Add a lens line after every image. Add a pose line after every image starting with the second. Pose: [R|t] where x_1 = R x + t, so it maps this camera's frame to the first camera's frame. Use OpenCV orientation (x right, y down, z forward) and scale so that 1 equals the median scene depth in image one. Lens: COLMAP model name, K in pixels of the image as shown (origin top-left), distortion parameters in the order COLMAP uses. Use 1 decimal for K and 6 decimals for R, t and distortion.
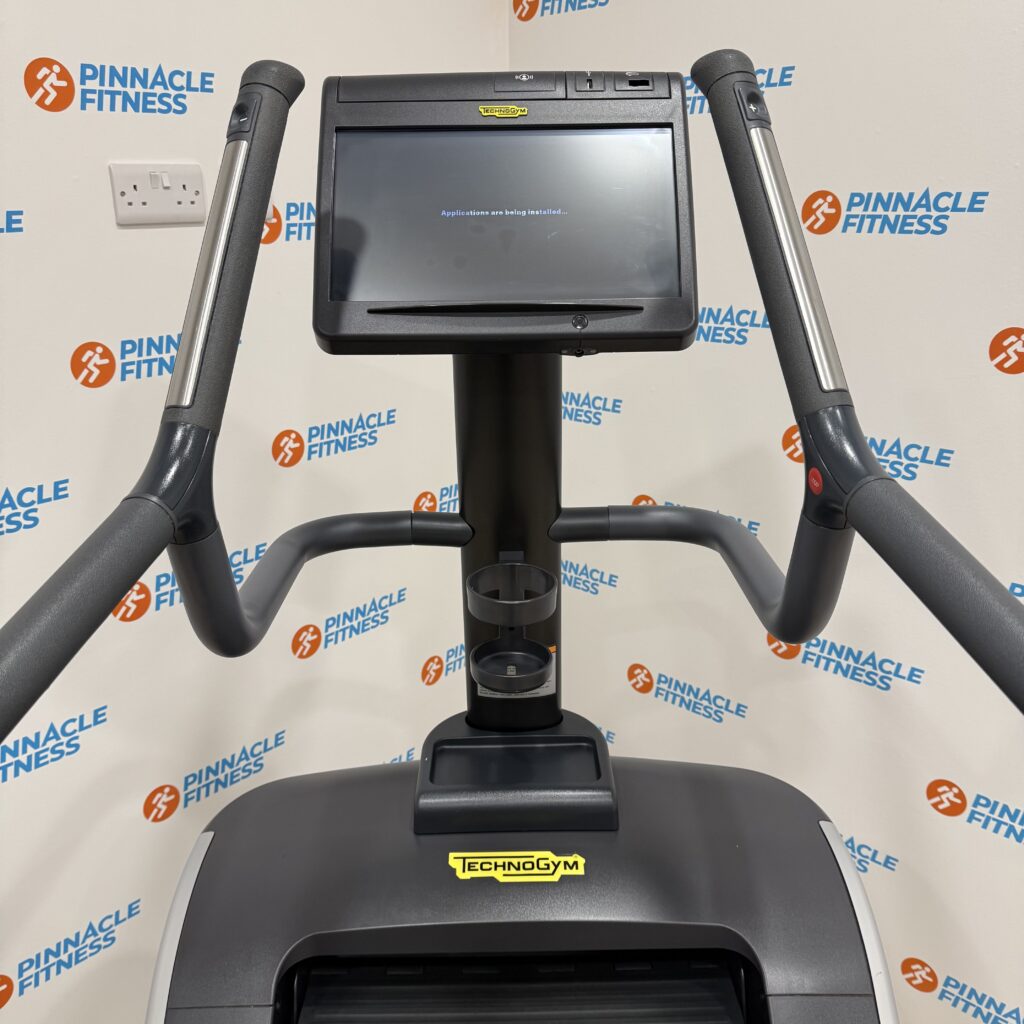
lens RADIAL K [[982.3, 0, 499.2], [0, 982.3, 527.2], [0, 0, 1]] dist [0.173823, -0.318255]
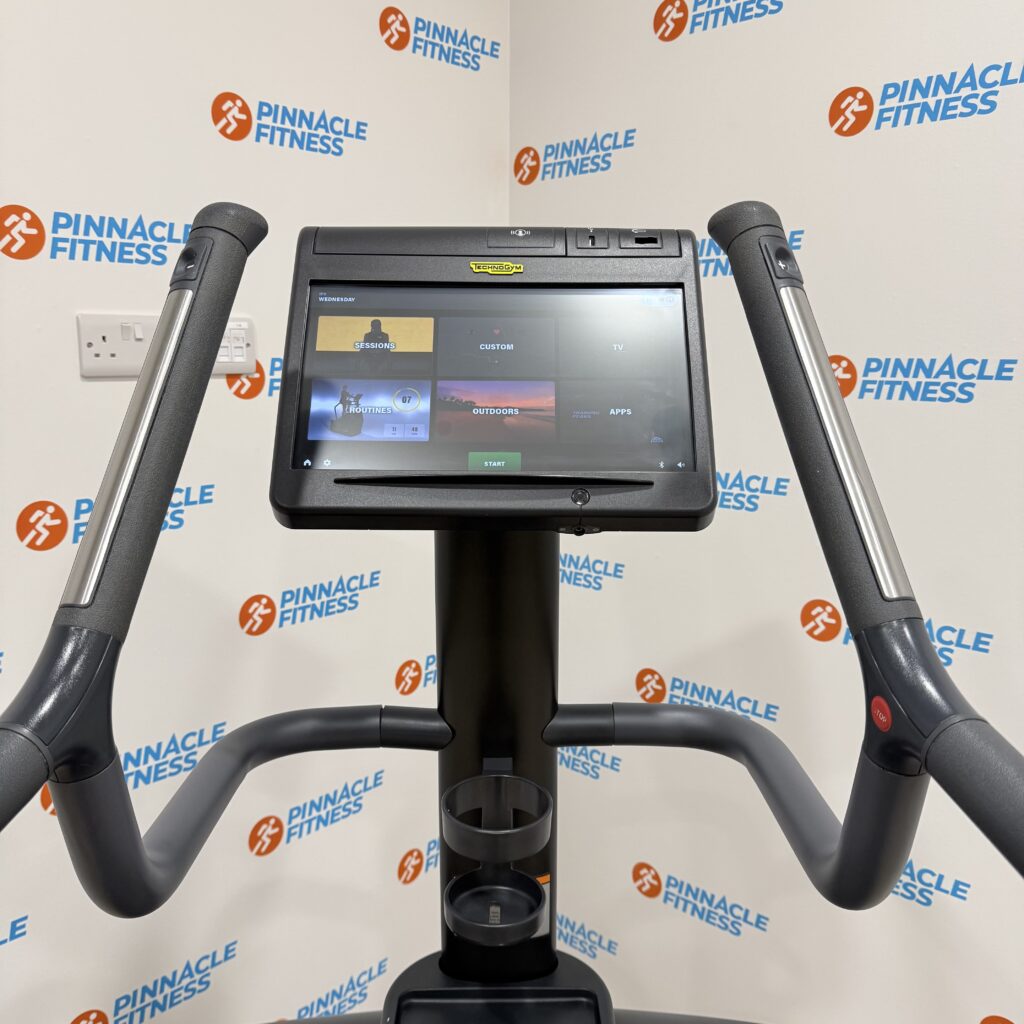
lens RADIAL K [[982.3, 0, 499.2], [0, 982.3, 527.2], [0, 0, 1]] dist [0.173823, -0.318255]
pose [[0.999836, 0.018110, 0.000767, 0.006485], [-0.017811, 0.989393, -0.144169, -0.034292], [-0.003370, 0.144132, 0.989553, 0.094230]]
